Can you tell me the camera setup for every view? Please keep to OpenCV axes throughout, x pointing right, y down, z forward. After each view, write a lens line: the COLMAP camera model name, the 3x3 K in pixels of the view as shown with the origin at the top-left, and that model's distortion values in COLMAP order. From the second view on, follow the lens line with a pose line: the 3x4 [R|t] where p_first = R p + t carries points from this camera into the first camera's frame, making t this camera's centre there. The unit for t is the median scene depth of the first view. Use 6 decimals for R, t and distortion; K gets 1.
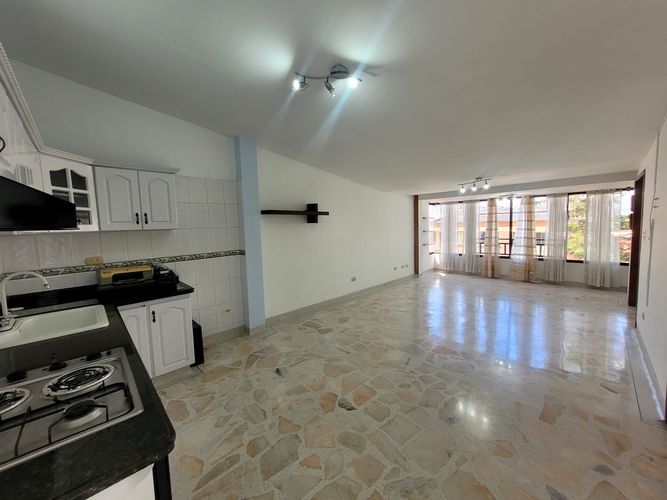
lens RADIAL K [[261.7, 0, 335.4], [0, 261.7, 245.6], [0, 0, 1]] dist [0.001164, -0.000060]
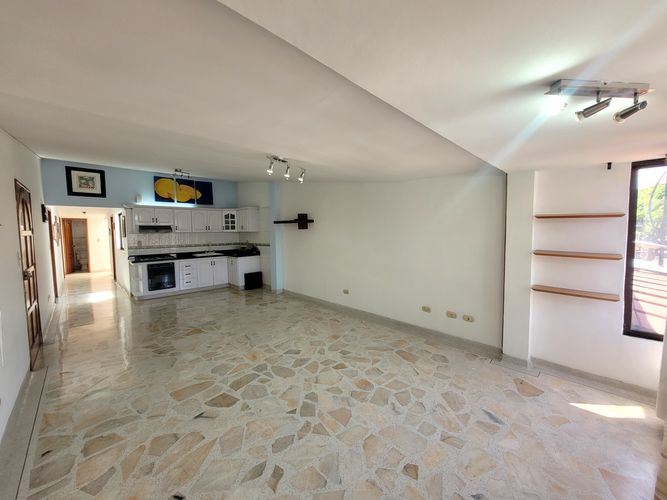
lens RADIAL K [[261.7, 0, 335.4], [0, 261.7, 245.6], [0, 0, 1]] dist [0.001164, -0.000060]
pose [[-0.004150, 0.087625, -0.996145, 1.119472], [-0.065366, 0.993999, 0.087708, -0.124334], [0.997853, 0.065478, 0.001603, 1.119966]]
